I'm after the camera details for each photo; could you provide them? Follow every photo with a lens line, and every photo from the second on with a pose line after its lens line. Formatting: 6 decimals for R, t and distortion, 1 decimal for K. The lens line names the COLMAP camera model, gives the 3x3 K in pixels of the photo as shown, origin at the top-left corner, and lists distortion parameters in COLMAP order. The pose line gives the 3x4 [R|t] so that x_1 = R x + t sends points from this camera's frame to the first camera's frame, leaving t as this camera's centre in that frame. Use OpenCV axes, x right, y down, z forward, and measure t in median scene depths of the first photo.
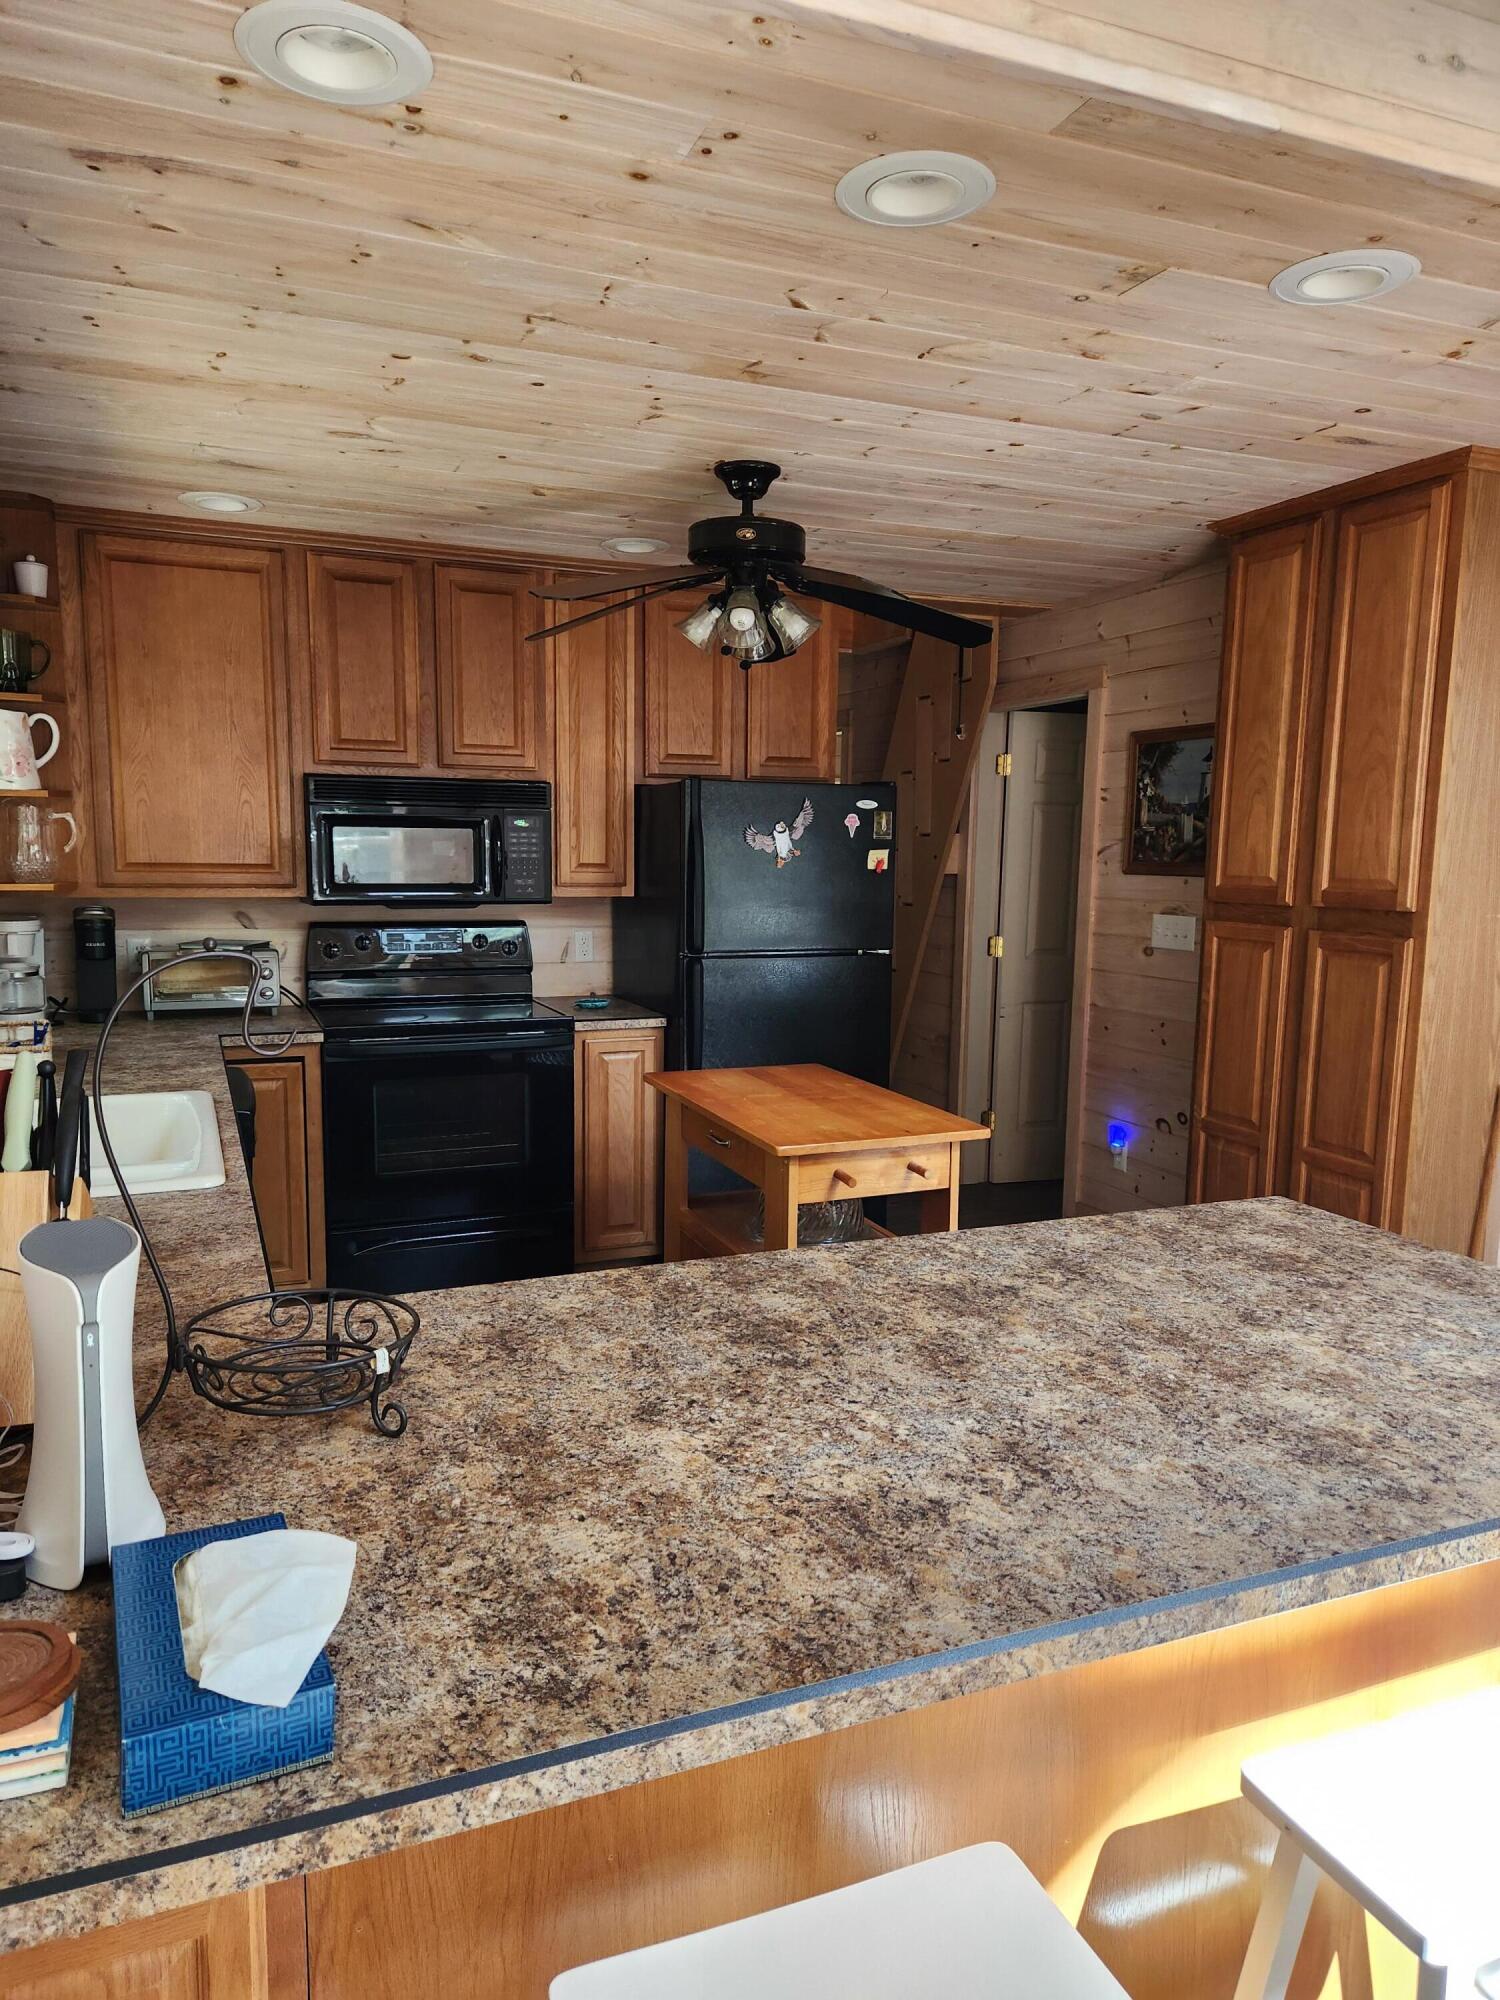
lens RADIAL K [[1343.6, 0, 734.2], [0, 1343.6, 1027.4], [0, 0, 1]] dist [0.060102, -0.046538]
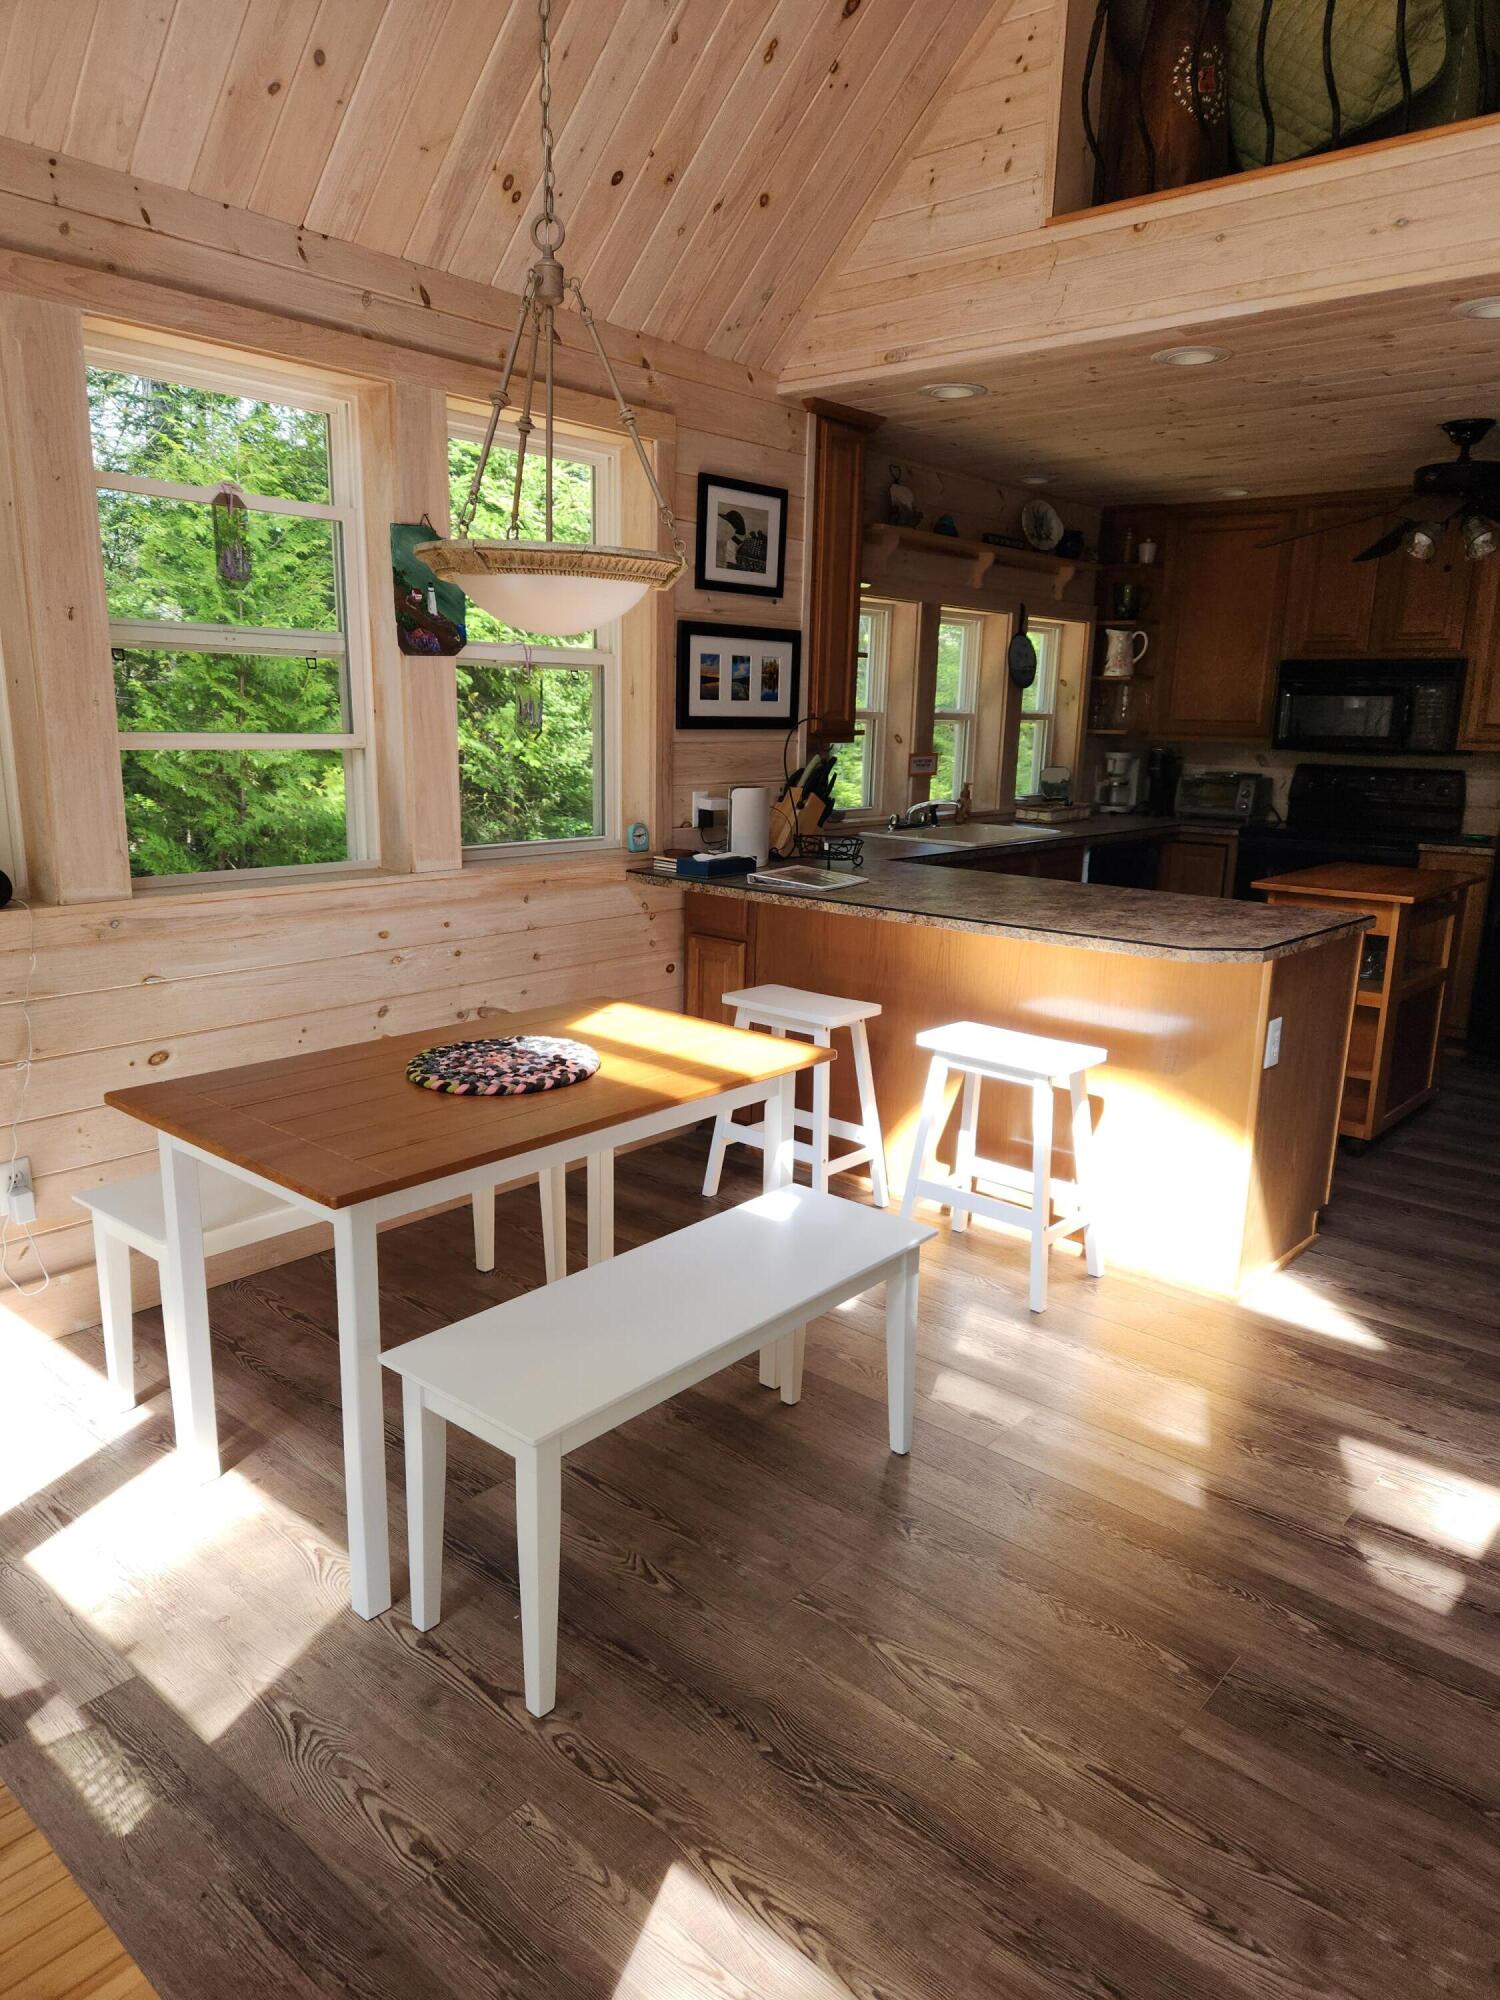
lens RADIAL K [[1343.6, 0, 752.3], [0, 1343.6, 1019.7], [0, 0, 1]] dist [0.060102, -0.046538]
pose [[0.449969, 0.202429, -0.869799, 0.781293], [-0.143531, 0.977702, 0.153289, 0.054589], [0.881435, 0.055868, 0.468990, -0.198369]]
